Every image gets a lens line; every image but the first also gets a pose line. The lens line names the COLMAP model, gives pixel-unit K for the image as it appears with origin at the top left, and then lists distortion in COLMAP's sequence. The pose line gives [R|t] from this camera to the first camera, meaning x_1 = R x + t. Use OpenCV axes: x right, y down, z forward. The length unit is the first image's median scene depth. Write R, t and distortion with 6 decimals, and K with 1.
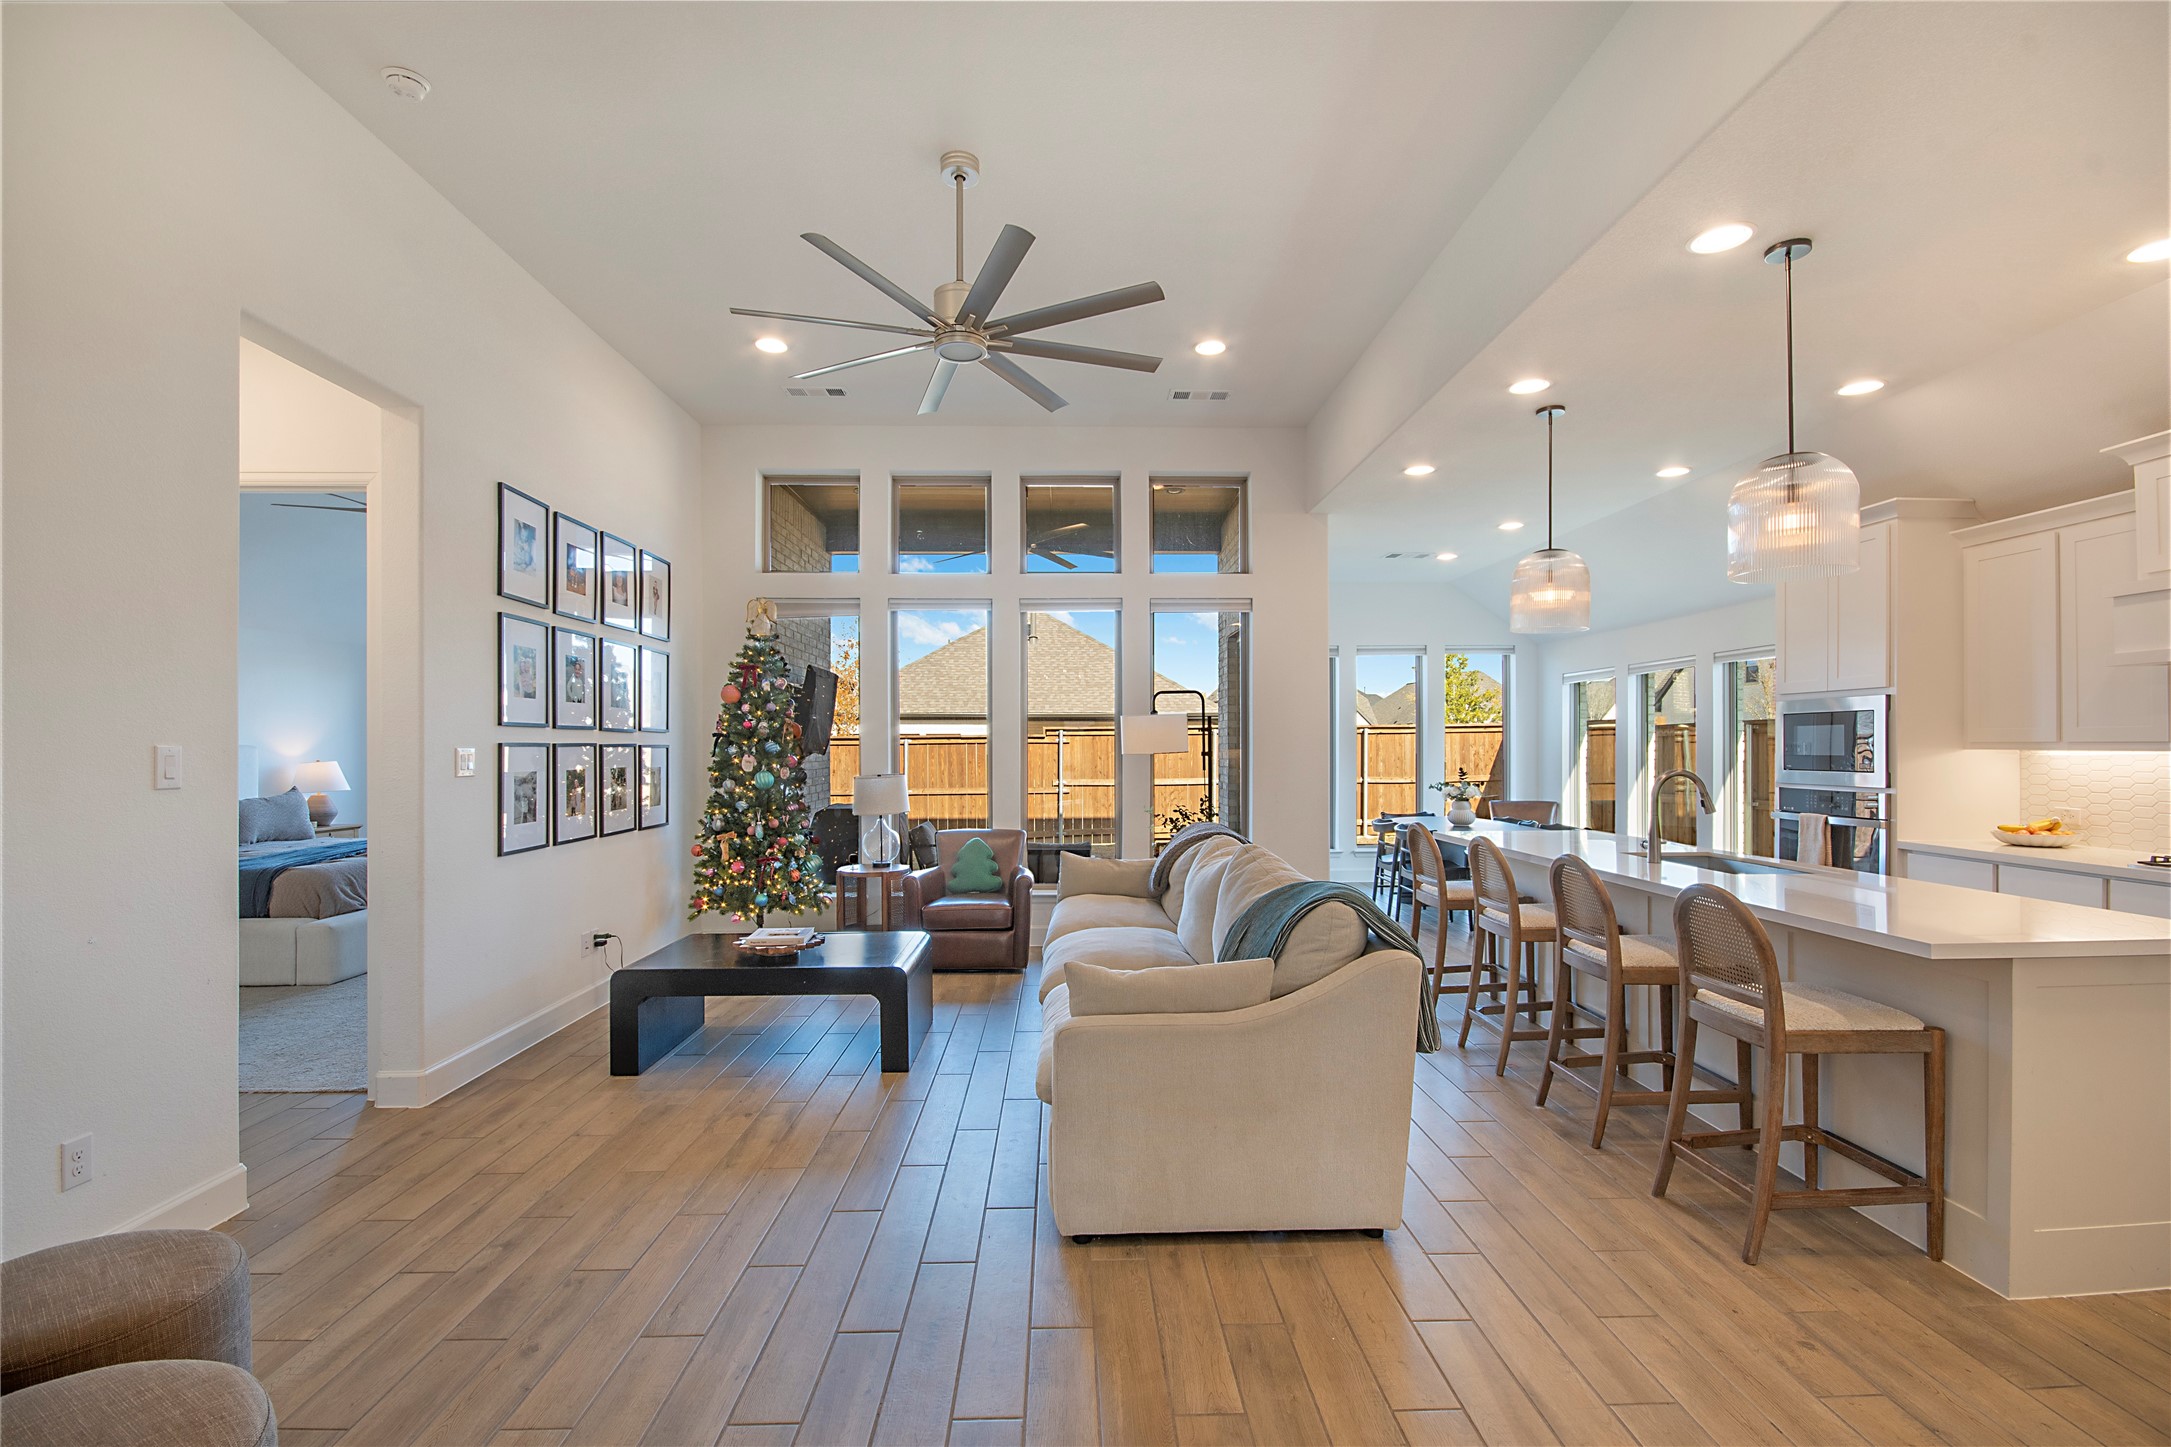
lens RADIAL K [[975.4, 0, 1067.9], [0, 975.4, 742.0], [0, 0, 1]] dist [-0.009036, -0.003565]
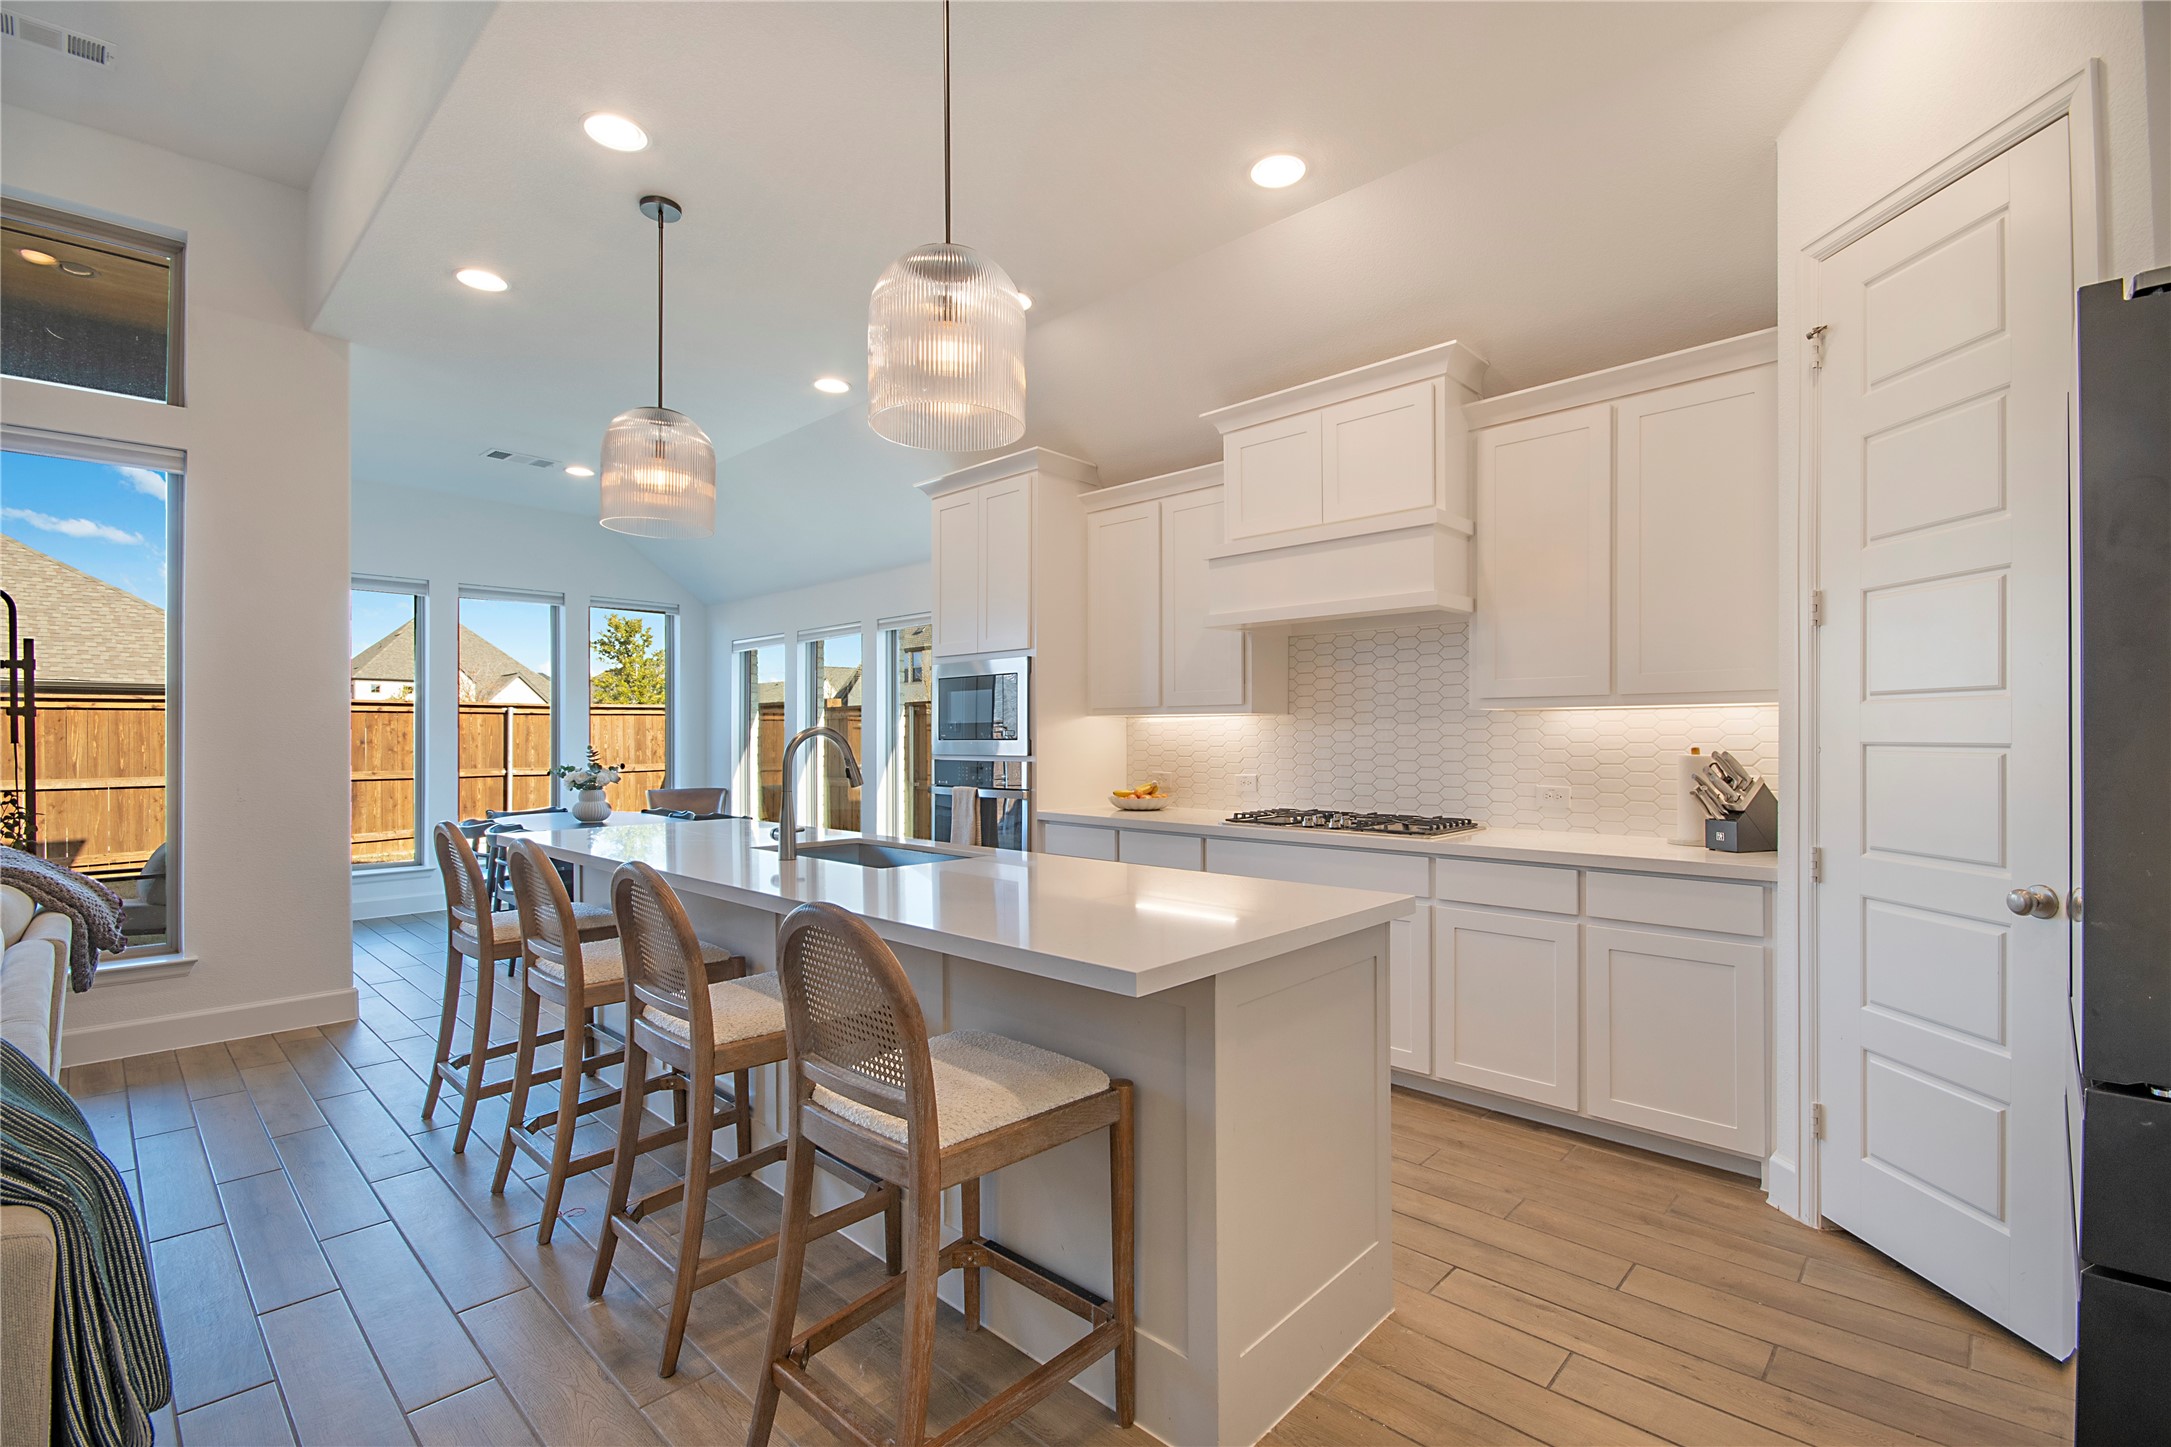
lens RADIAL K [[975.4, 0, 1065.4], [0, 975.4, 732.1], [0, 0, 1]] dist [-0.009036, -0.003565]
pose [[0.722089, 0.004094, 0.691788, 0.223570], [0.000541, 0.999979, -0.006483, 0.031669], [-0.691800, 0.005056, 0.722072, 0.300221]]
